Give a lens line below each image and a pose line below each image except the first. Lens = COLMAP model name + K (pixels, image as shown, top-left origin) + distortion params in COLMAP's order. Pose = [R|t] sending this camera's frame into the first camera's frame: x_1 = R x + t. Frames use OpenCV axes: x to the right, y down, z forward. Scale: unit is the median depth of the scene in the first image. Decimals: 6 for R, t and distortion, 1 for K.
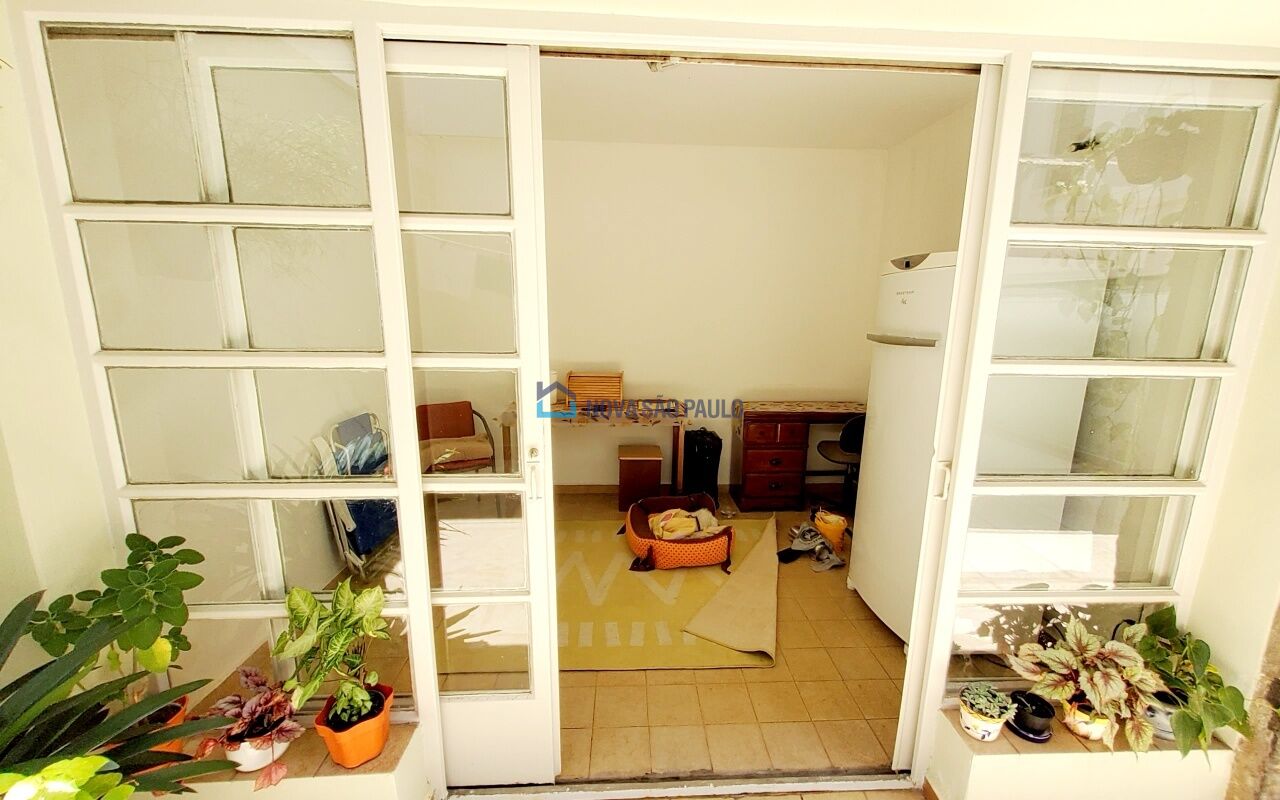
lens RADIAL K [[508.0, 0, 652.1], [0, 508.0, 415.0], [0, 0, 1]] dist [-0.001304, -0.000563]
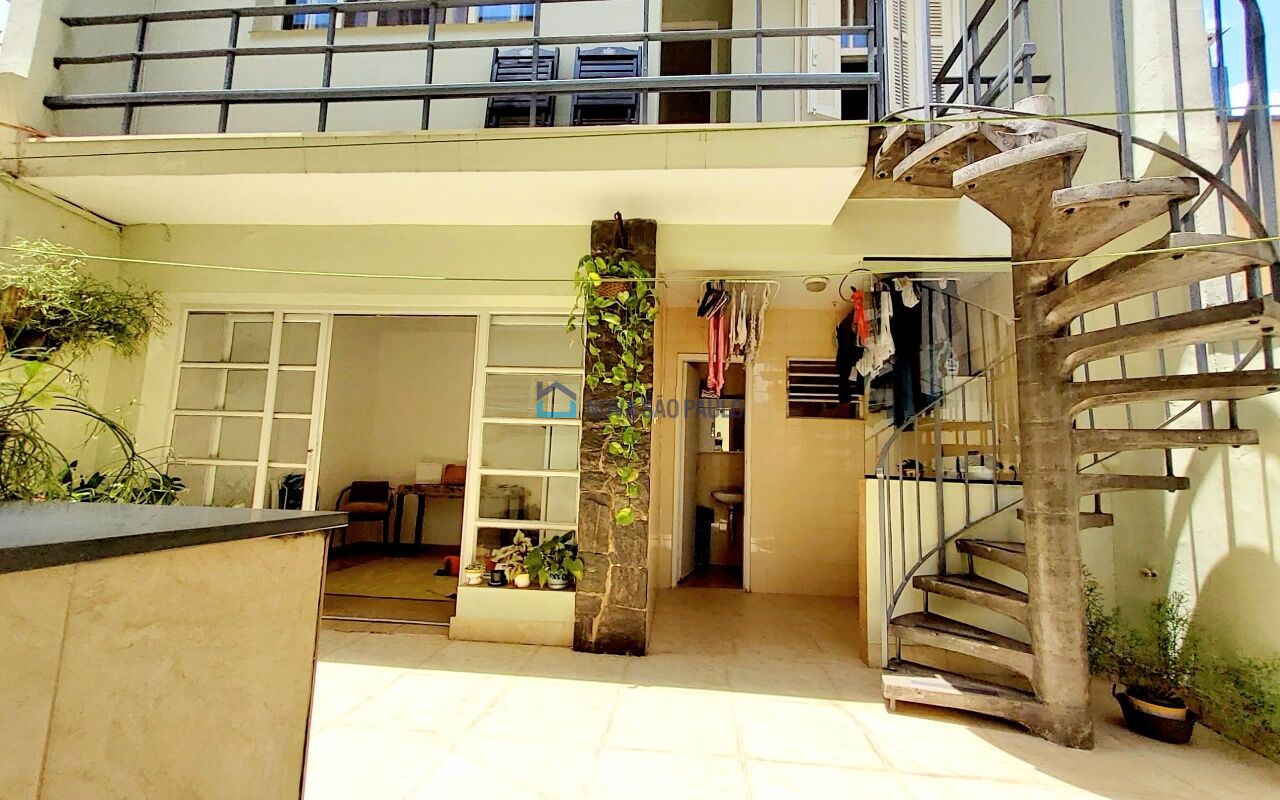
lens RADIAL K [[508.0, 0, 652.1], [0, 508.0, 415.0], [0, 0, 1]] dist [-0.001304, -0.000563]
pose [[0.992038, 0.006165, -0.125786, 1.847991], [-0.043911, 0.953054, -0.299599, 0.608800], [0.118033, 0.302737, 0.945737, -1.312978]]
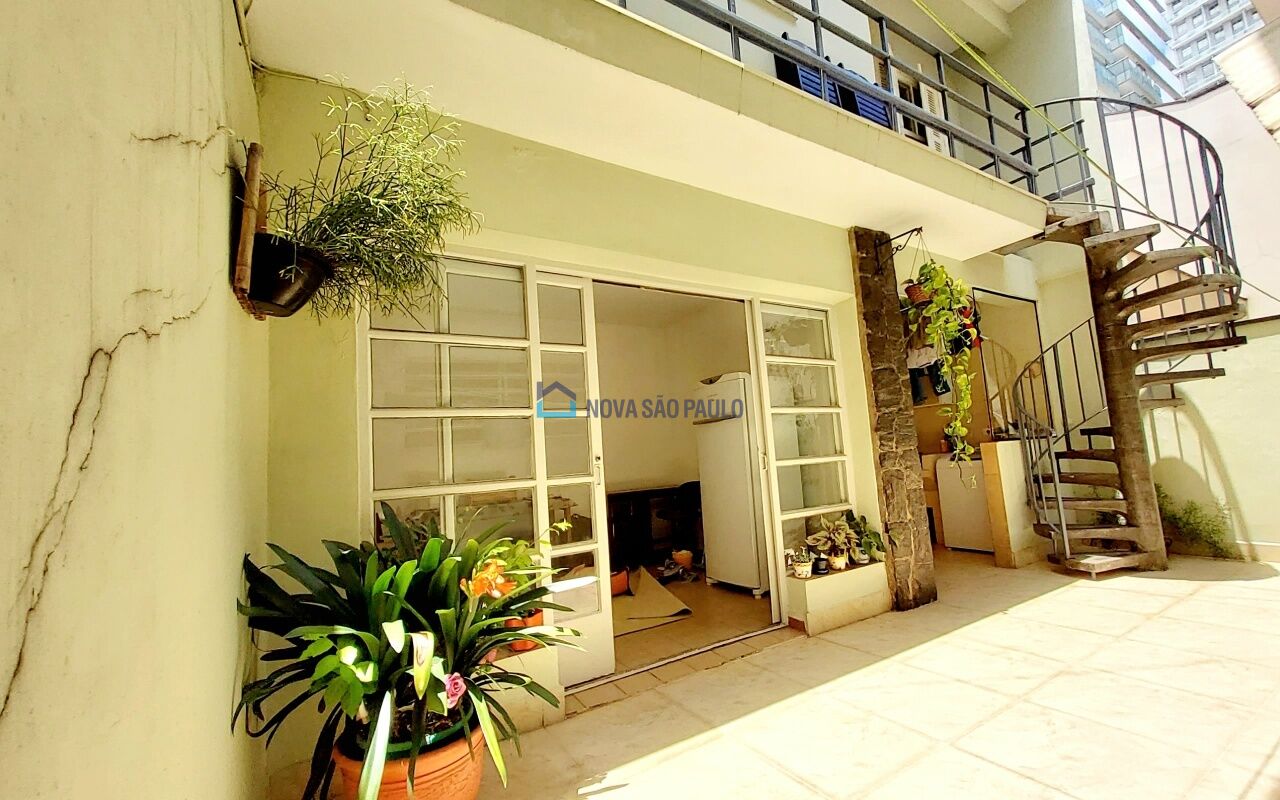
lens RADIAL K [[508.0, 0, 652.1], [0, 508.0, 415.0], [0, 0, 1]] dist [-0.001304, -0.000563]
pose [[0.881021, -0.029520, 0.472155, -0.986035], [0.171695, 0.949952, -0.260983, 0.466834], [-0.440820, 0.310998, 0.841996, -0.791559]]
